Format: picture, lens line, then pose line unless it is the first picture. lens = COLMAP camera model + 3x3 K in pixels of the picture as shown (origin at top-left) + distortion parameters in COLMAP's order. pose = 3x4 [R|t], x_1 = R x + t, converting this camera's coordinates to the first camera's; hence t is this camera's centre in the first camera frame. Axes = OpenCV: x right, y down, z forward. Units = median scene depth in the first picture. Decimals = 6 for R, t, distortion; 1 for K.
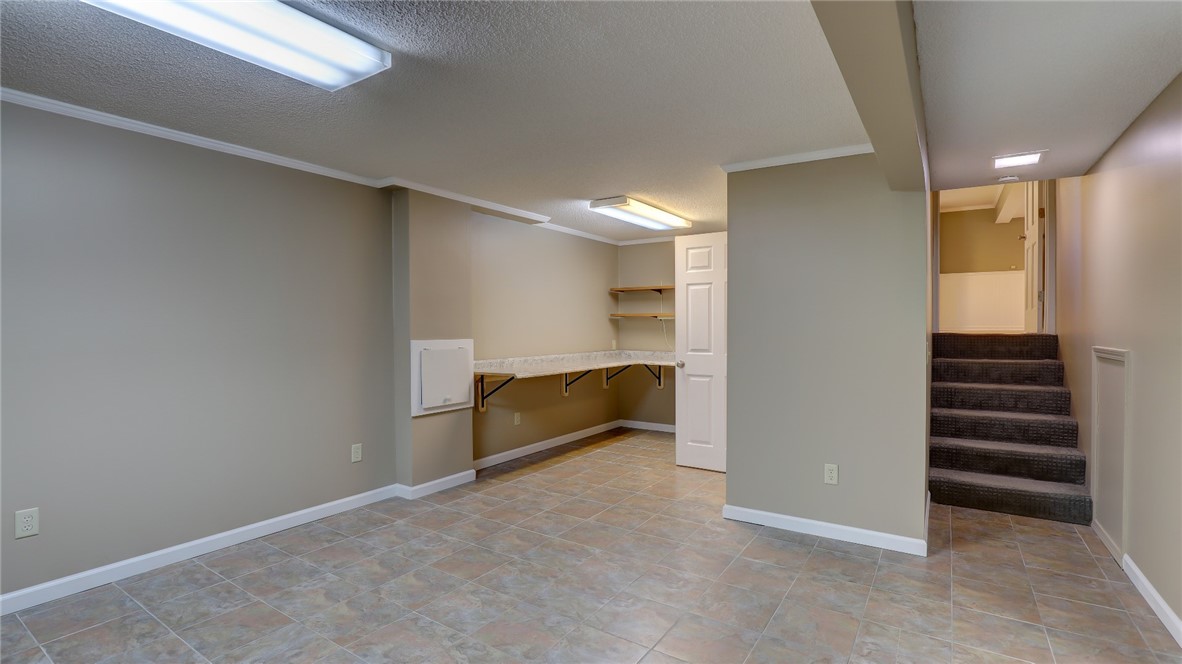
lens RADIAL K [[547.7, 0, 608.0], [0, 547.7, 332.1], [0, 0, 1]] dist [-0.026275, 0.000557]
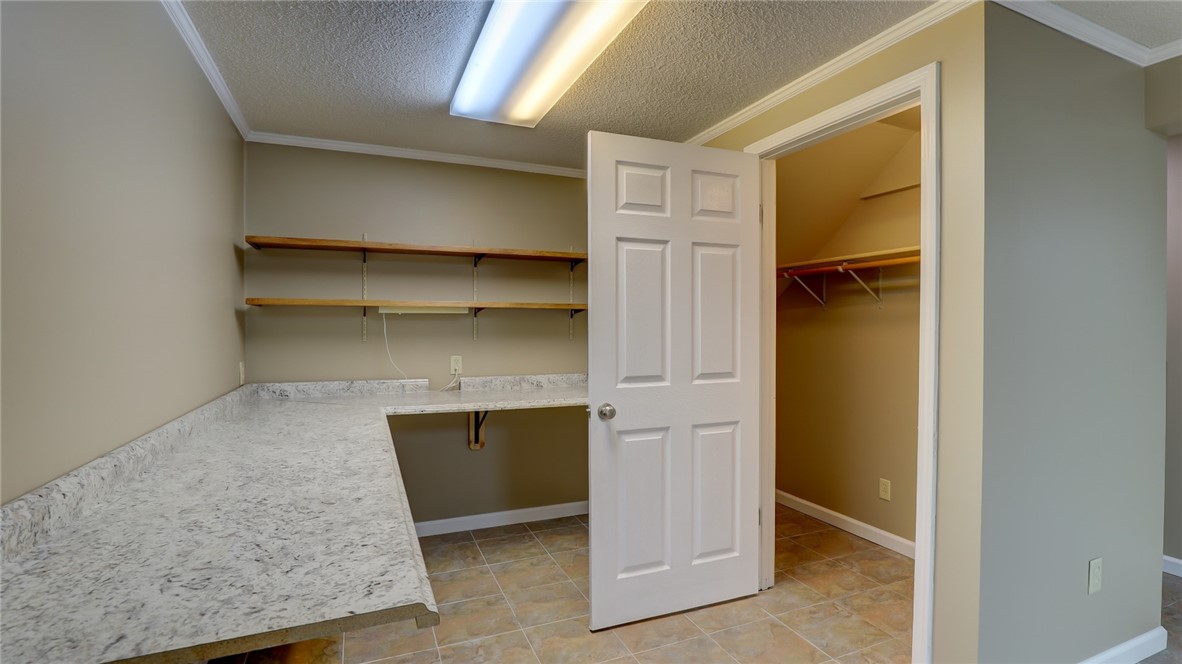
lens RADIAL K [[547.7, 0, 608.0], [0, 547.7, 332.1], [0, 0, 1]] dist [-0.026275, 0.000557]
pose [[0.551910, -0.015393, 0.833762, -0.248898], [0.010993, 0.999877, 0.011182, -0.013243], [-0.833831, 0.002994, 0.552011, 0.749464]]
